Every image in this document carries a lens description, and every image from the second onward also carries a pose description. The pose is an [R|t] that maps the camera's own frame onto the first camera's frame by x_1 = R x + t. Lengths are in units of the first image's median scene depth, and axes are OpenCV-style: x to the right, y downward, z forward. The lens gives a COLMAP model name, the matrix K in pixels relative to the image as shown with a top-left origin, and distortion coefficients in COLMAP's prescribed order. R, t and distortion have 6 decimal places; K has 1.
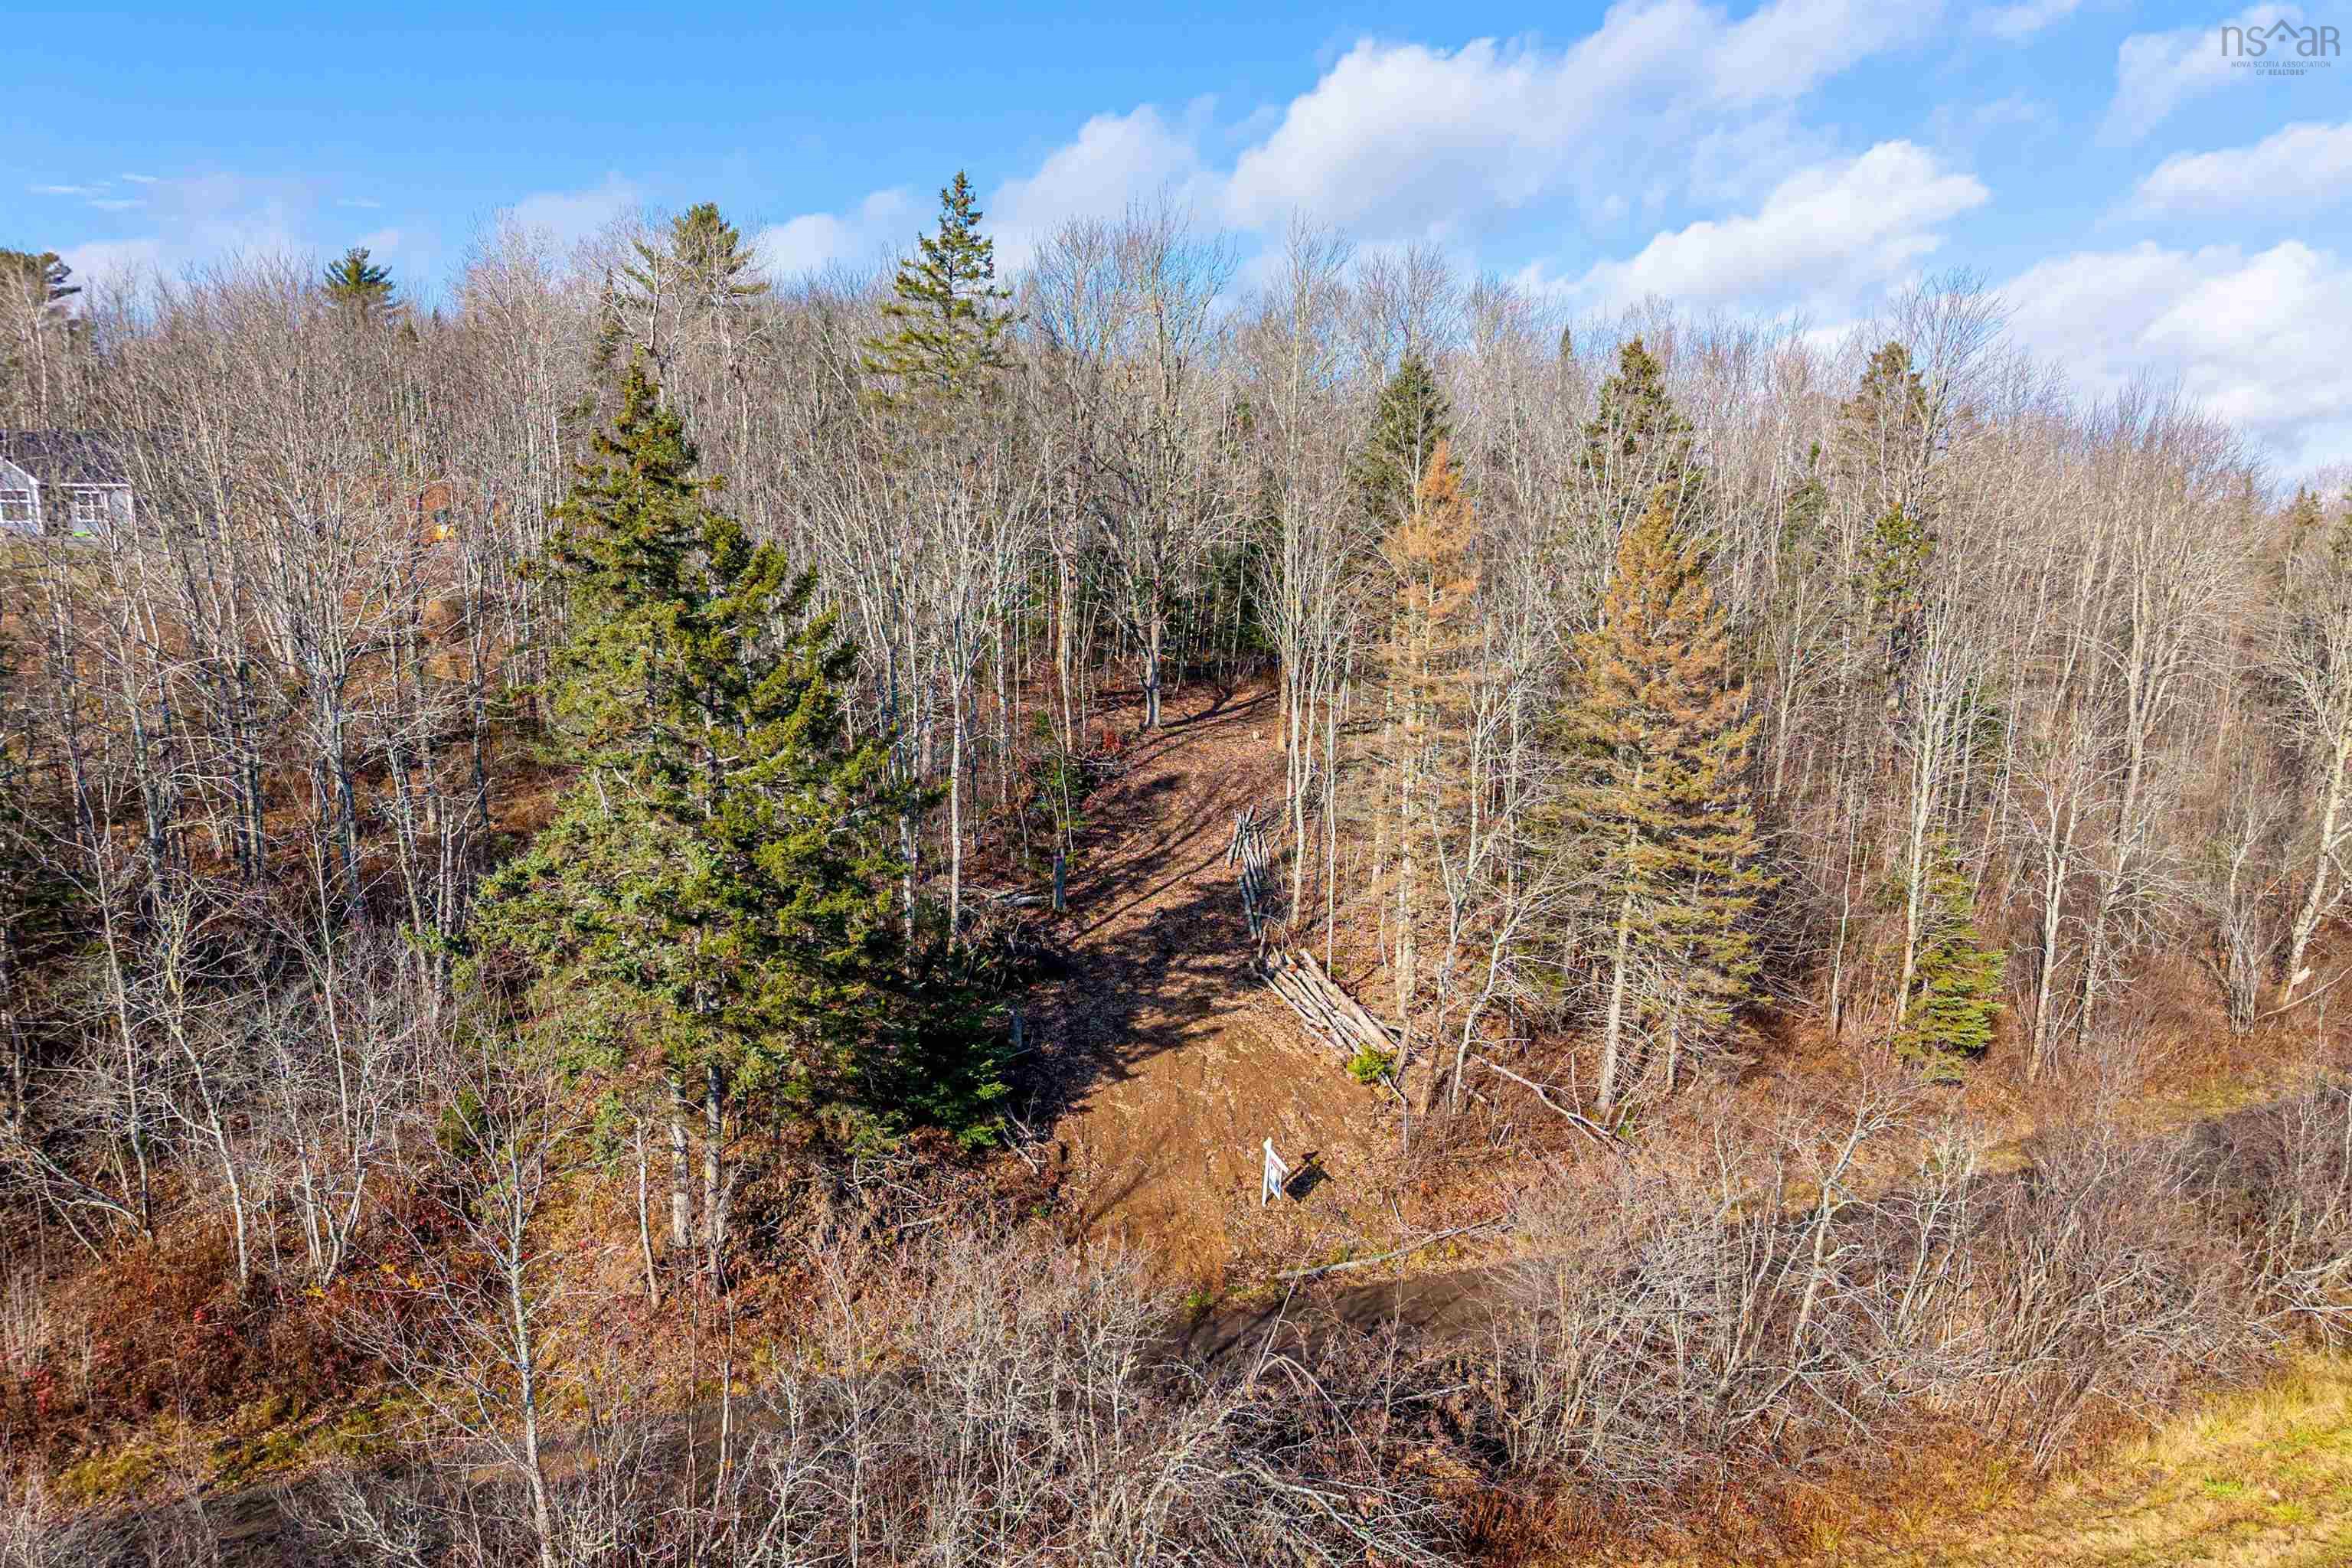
lens RADIAL K [[1710.5, 0, 1176.0], [0, 1710.5, 784.0], [0, 0, 1]] dist [0.013460, -0.003346]
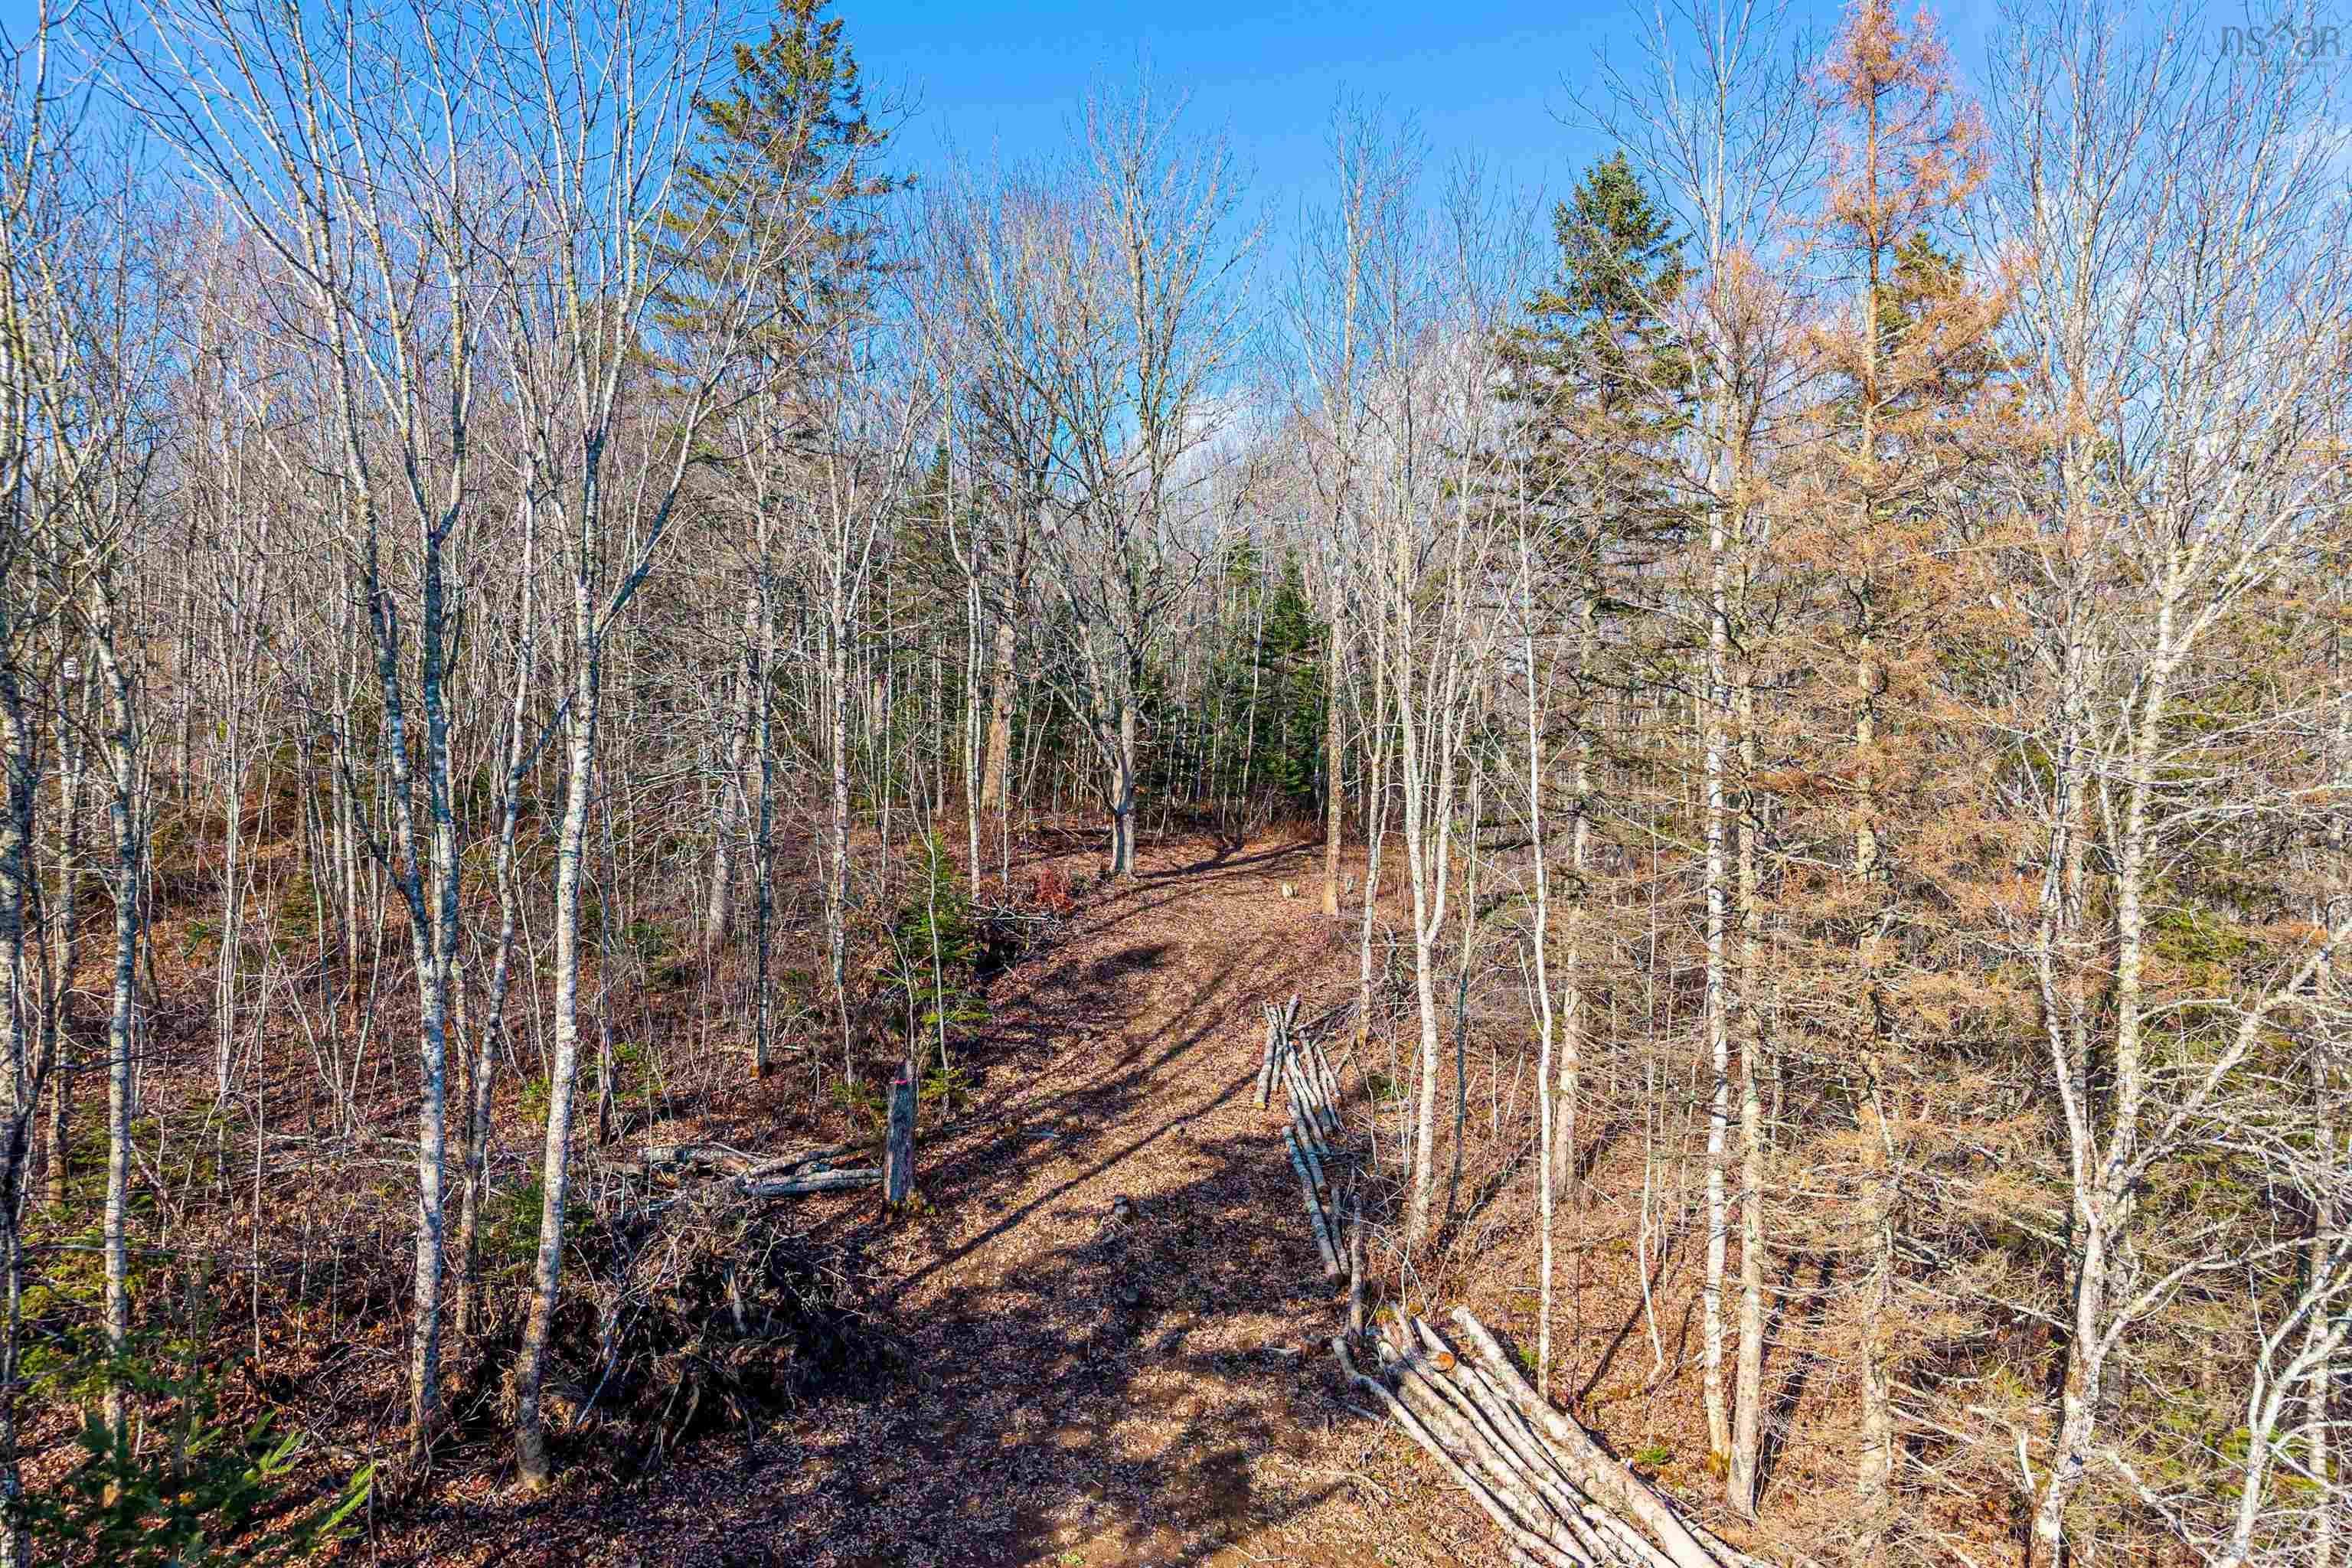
lens RADIAL K [[1652.9, 0, 1176.0], [0, 1652.9, 784.0], [0, 0, 1]] dist [-0.093084, -0.001323]
pose [[0.999879, 0.010949, 0.011080, -0.001315], [-0.009296, 0.990171, -0.139554, 0.023154], [-0.012499, 0.139434, 0.990152, 0.530610]]
